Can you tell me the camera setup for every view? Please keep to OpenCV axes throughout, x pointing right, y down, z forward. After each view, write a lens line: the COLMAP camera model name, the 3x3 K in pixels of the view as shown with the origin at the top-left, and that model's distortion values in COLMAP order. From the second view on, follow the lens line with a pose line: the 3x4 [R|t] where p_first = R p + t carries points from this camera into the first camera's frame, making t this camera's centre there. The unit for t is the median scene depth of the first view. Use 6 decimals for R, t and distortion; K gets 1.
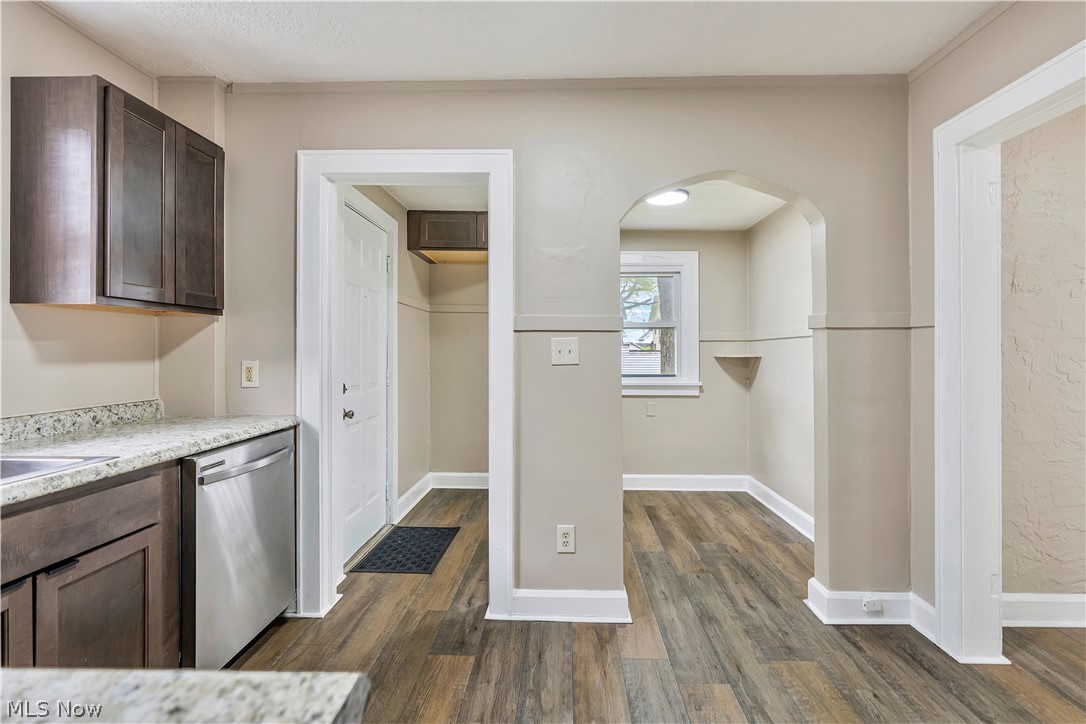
lens RADIAL K [[498.8, 0, 557.3], [0, 498.8, 344.8], [0, 0, 1]] dist [-0.003569, 0.001276]
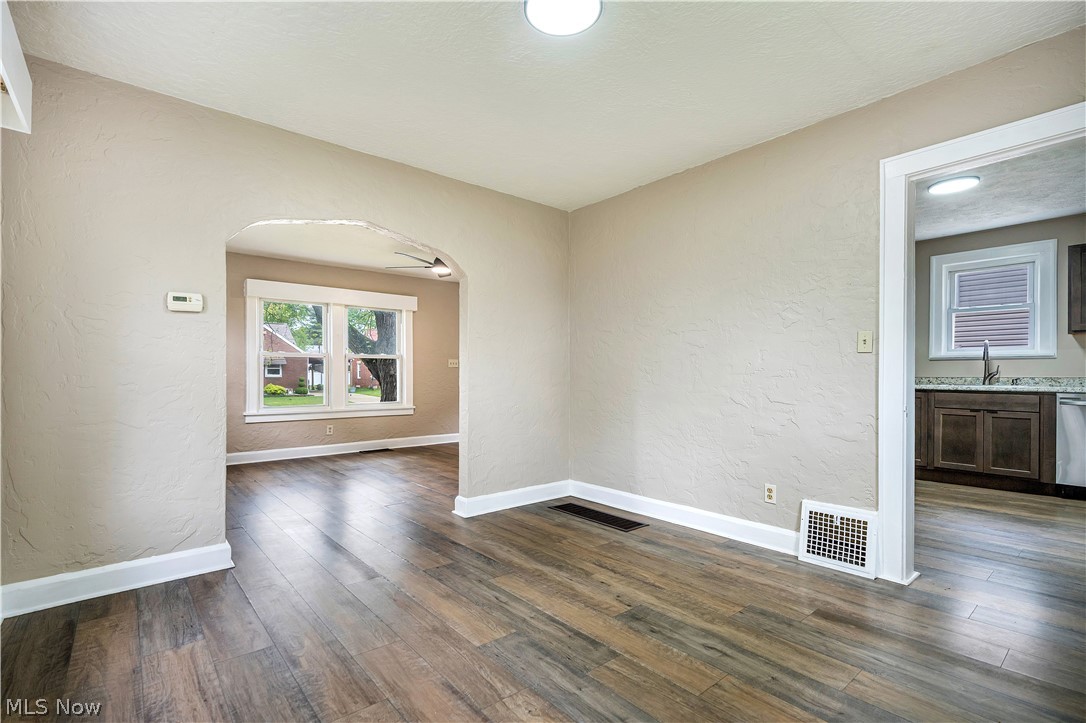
lens RADIAL K [[498.8, 0, 544.8], [0, 498.8, 371.7], [0, 0, 1]] dist [-0.003569, 0.001276]
pose [[-0.757461, -0.004937, -0.652862, 2.059238], [0.004930, 0.999900, -0.013281, 0.096450], [0.652862, -0.013278, -0.757360, 0.856570]]
